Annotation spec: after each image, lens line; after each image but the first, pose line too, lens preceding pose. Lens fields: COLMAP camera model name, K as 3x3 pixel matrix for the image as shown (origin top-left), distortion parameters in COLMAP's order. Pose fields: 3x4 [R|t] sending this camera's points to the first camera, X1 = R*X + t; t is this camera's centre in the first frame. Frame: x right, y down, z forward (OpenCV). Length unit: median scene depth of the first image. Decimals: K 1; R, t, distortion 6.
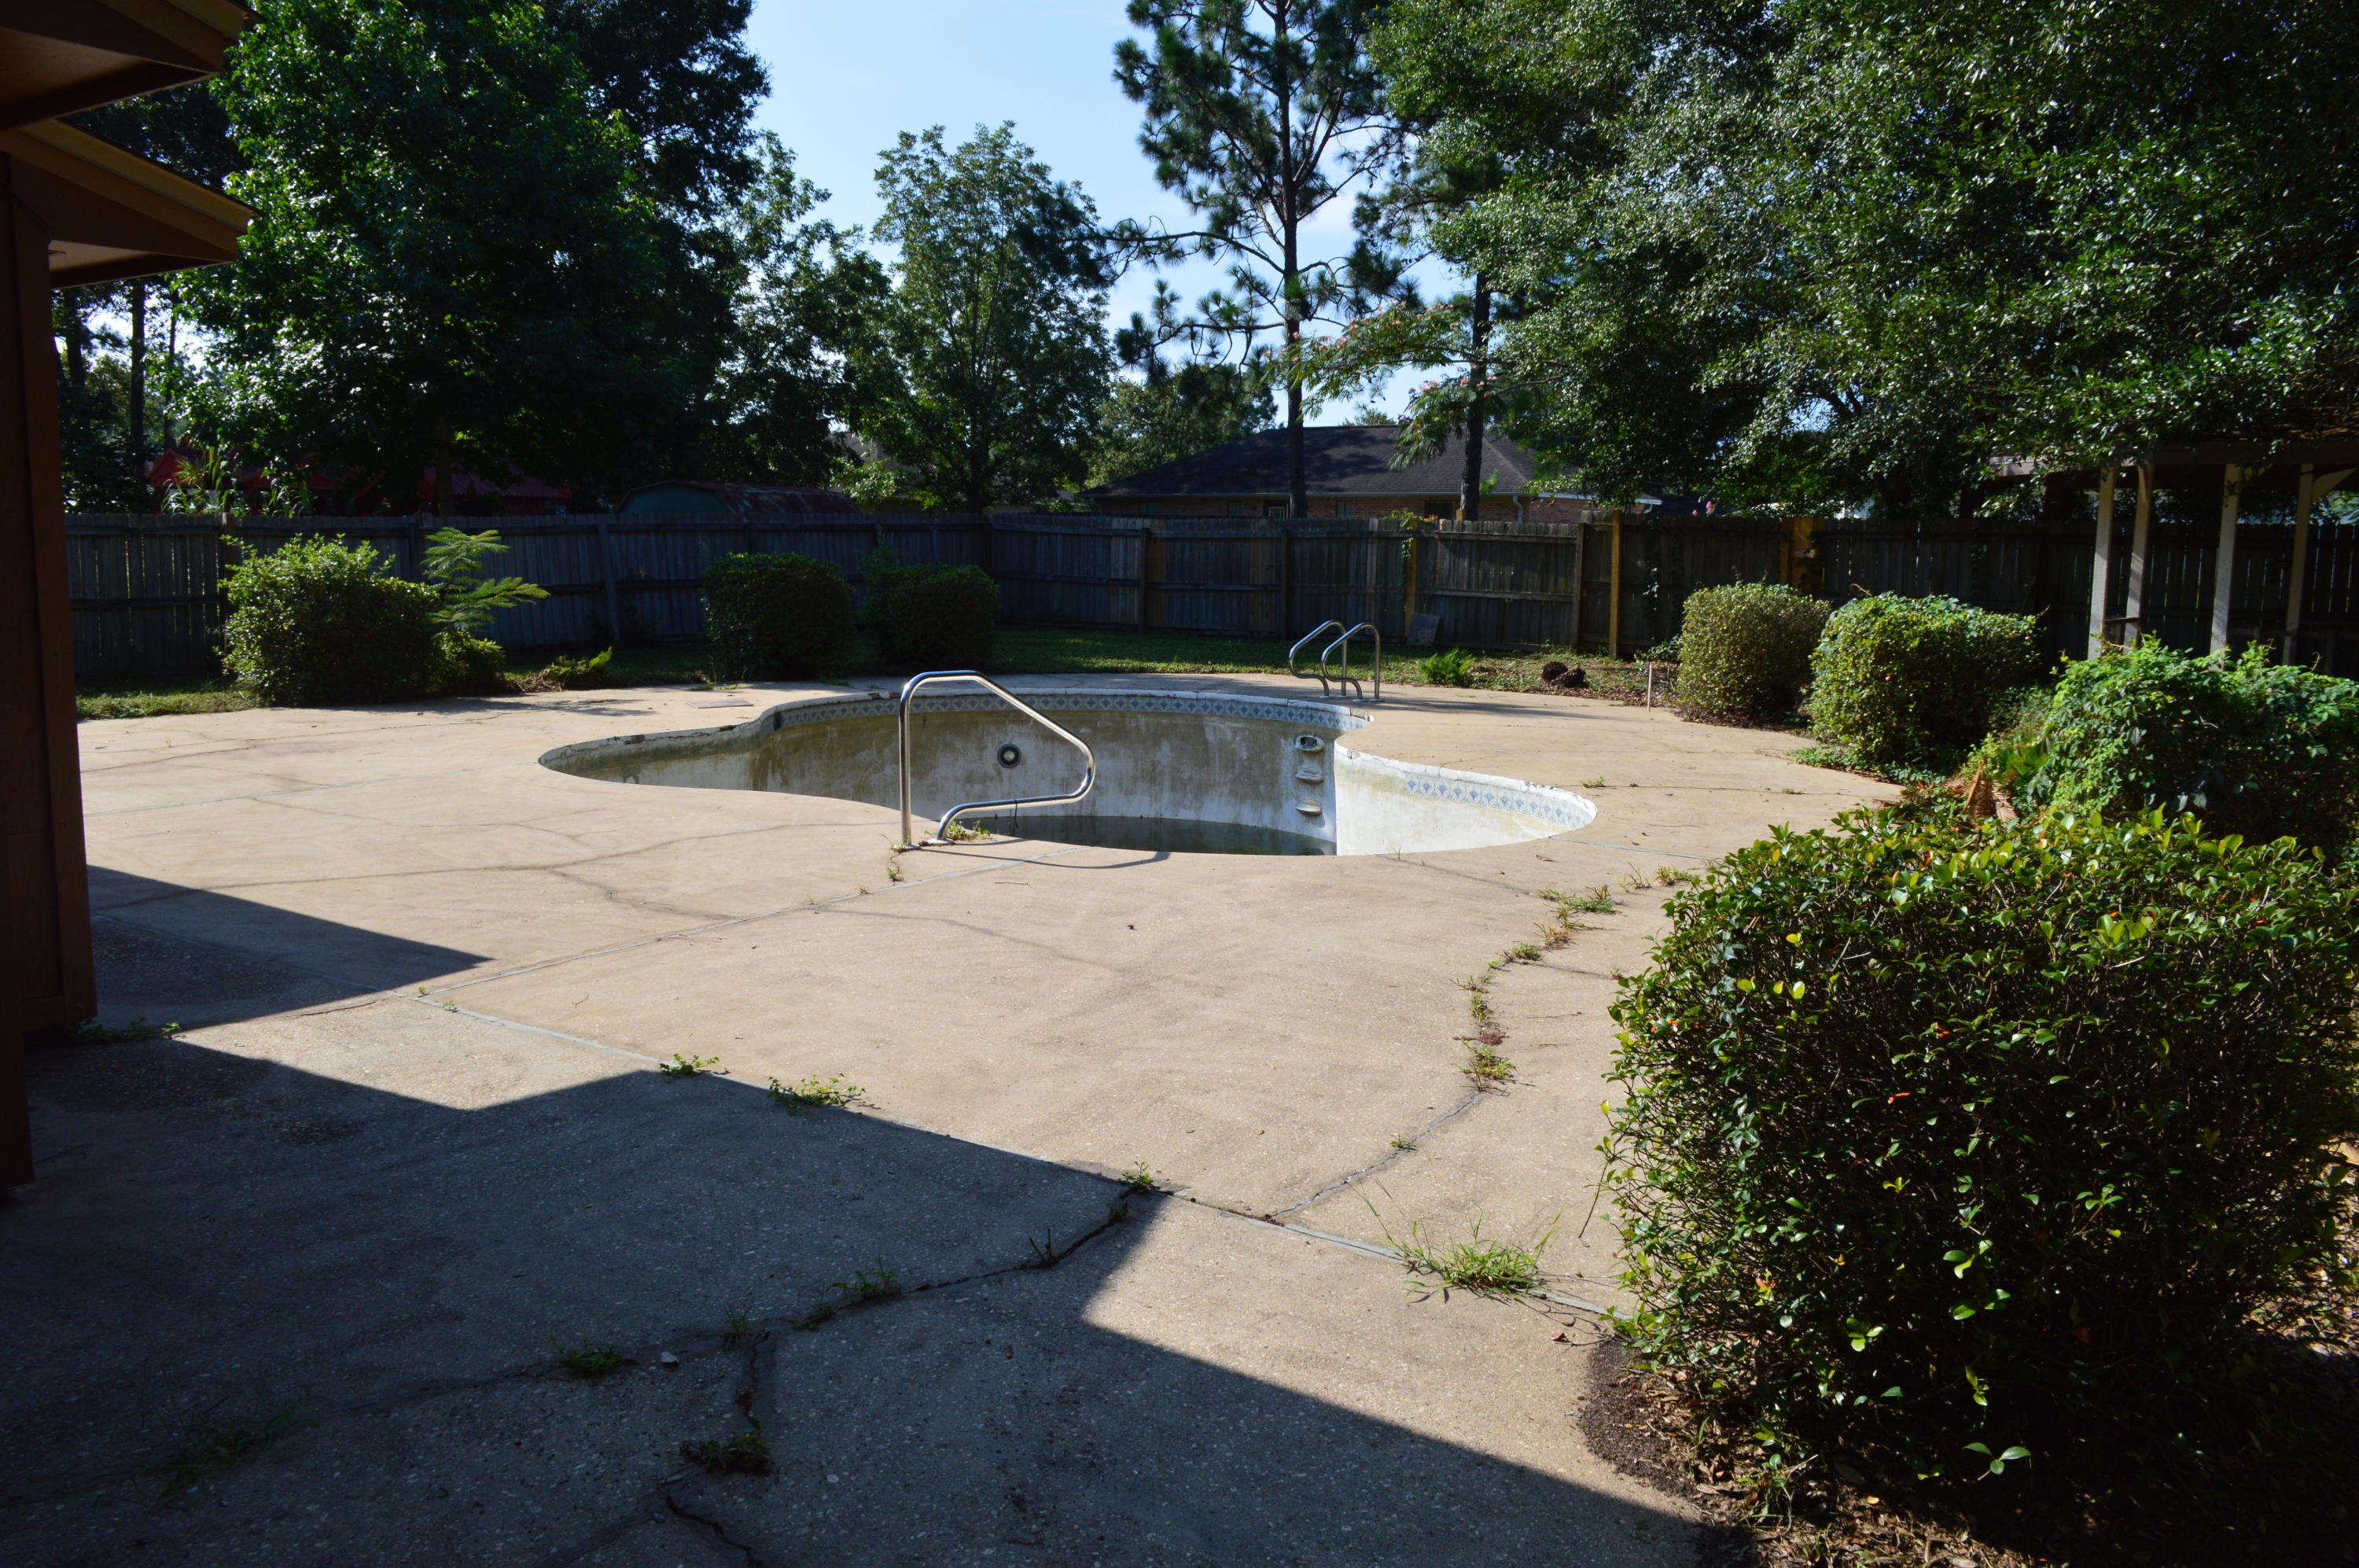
lens RADIAL K [[1850.7, 0, 1179.5], [0, 1850.7, 784.0], [0, 0, 1]] dist [-0.016142, 0.008549]
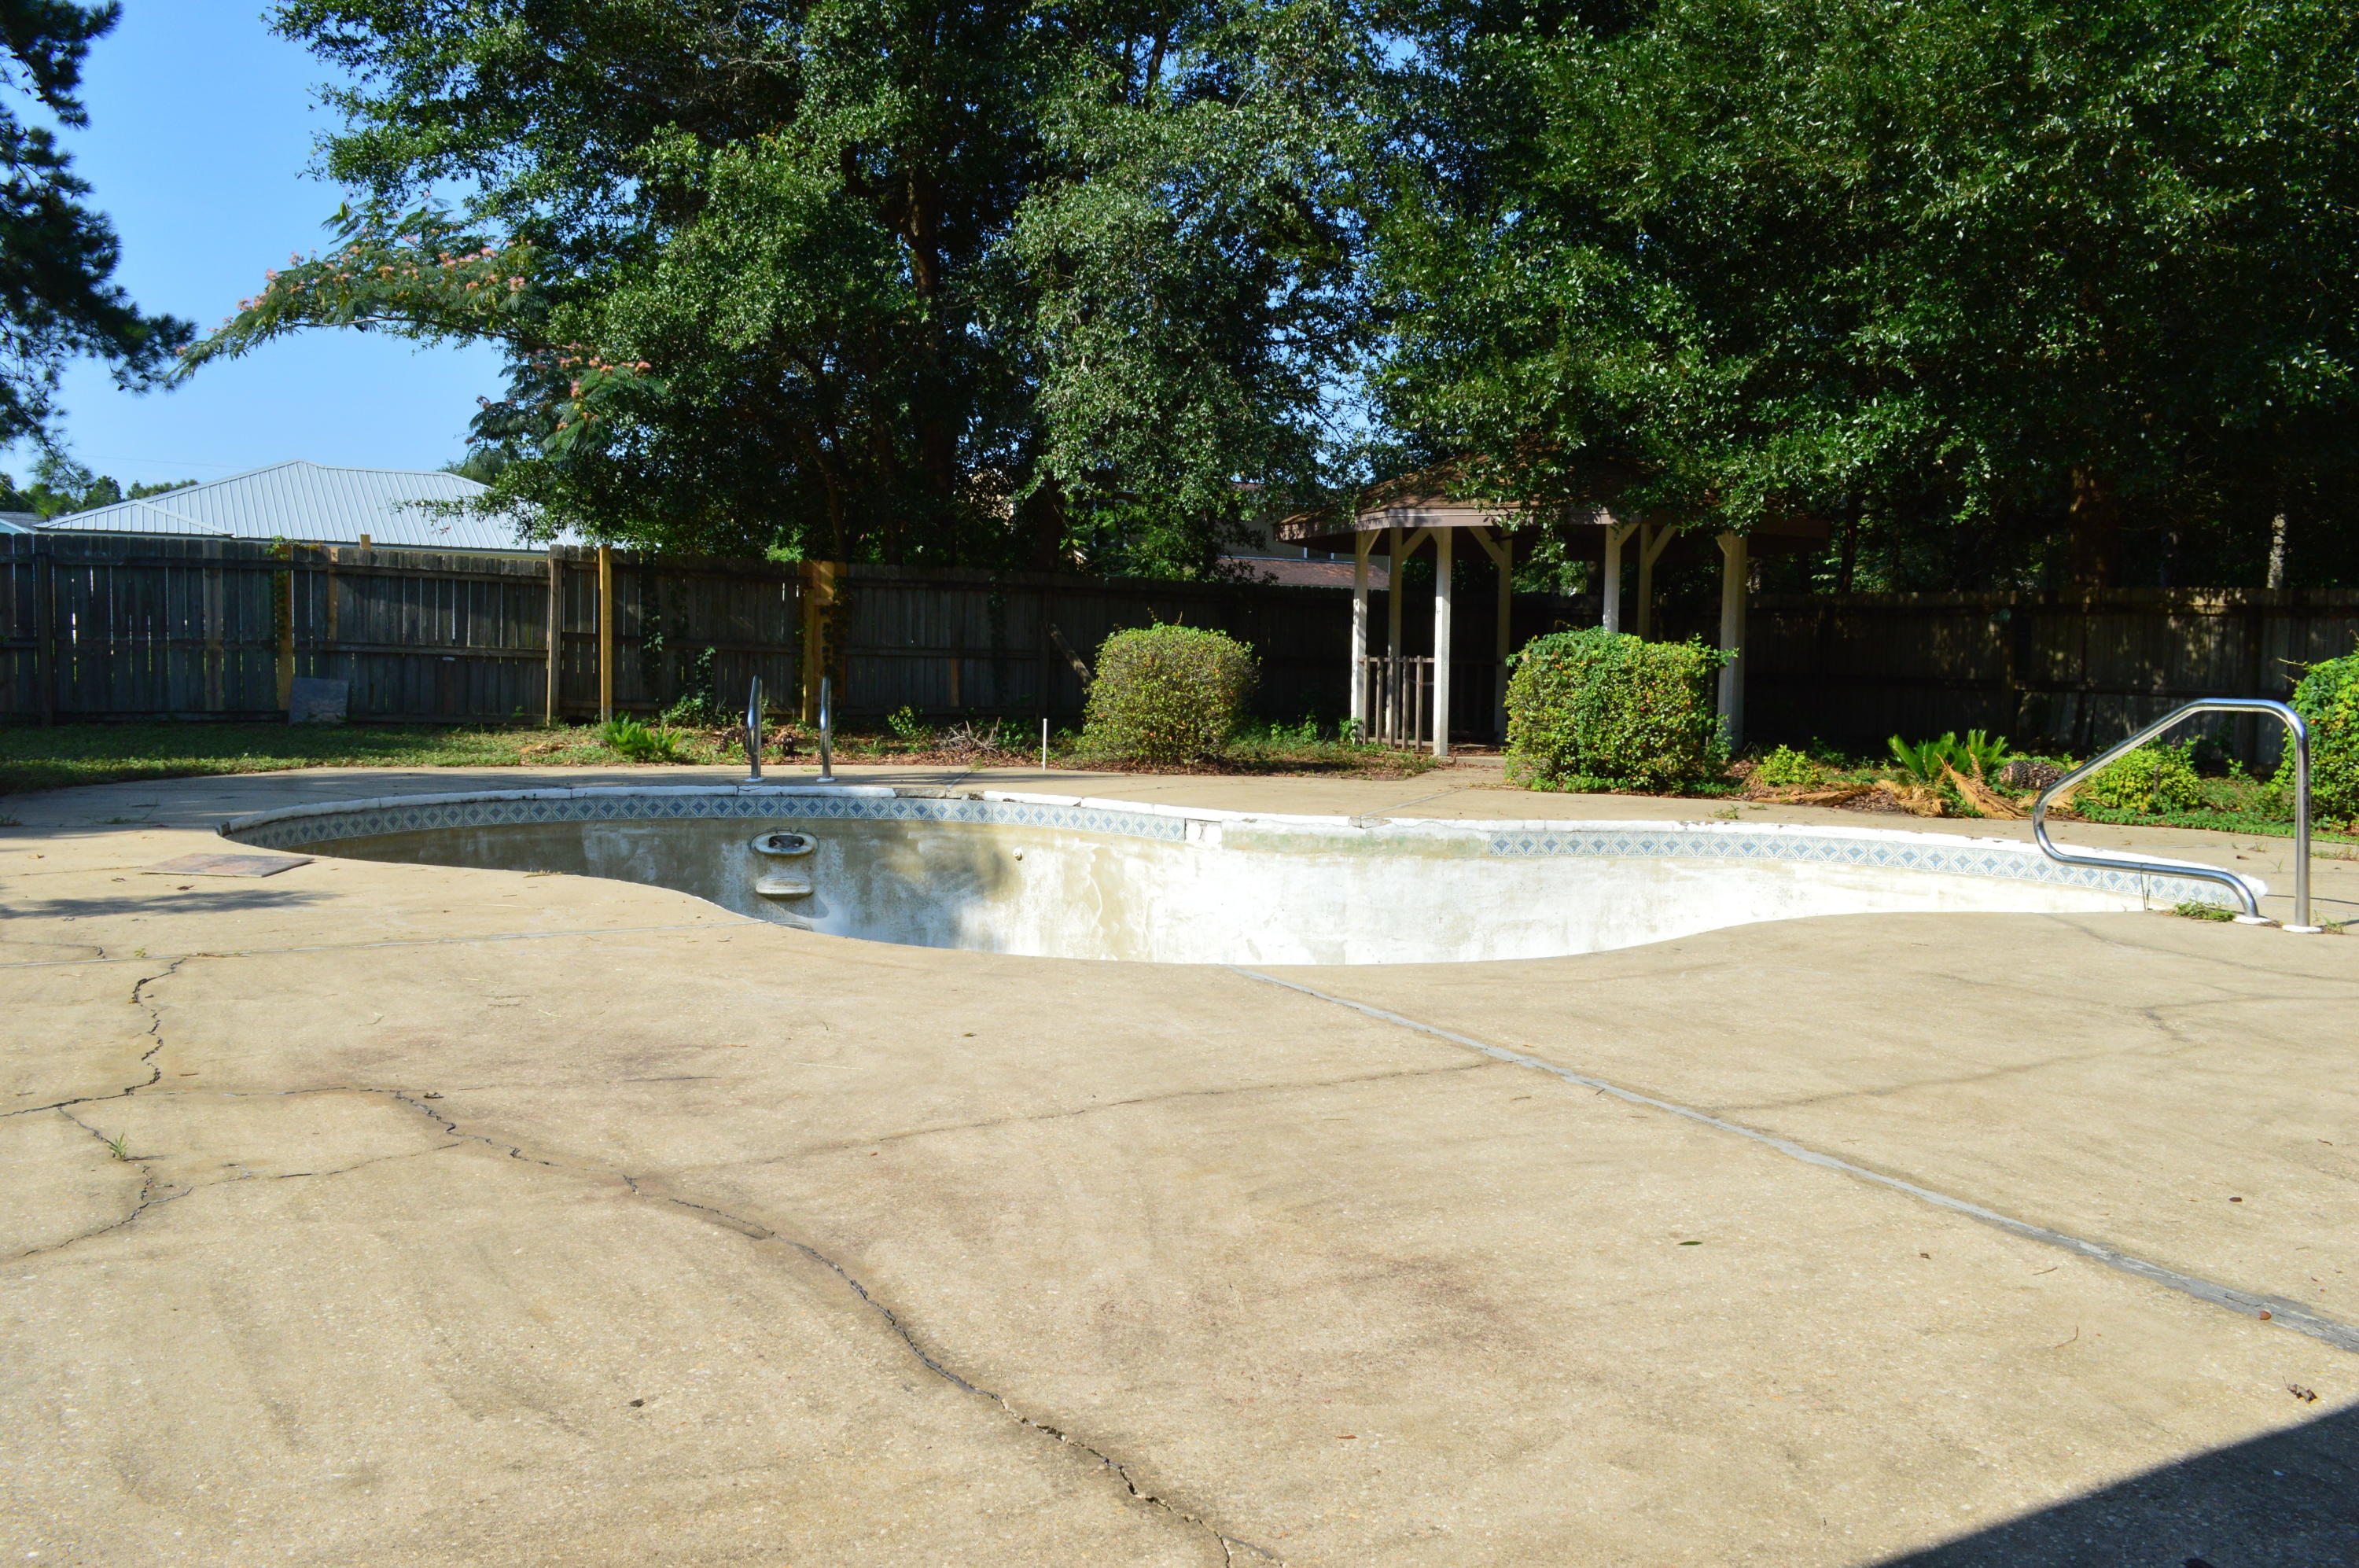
lens RADIAL K [[1850.7, 0, 1179.5], [0, 1850.7, 784.0], [0, 0, 1]] dist [-0.016142, 0.008549]
pose [[0.427440, -0.073750, 0.901031, -0.504959], [0.108128, 0.993683, 0.030038, -0.049813], [-0.897554, 0.084588, 0.432714, 0.557109]]
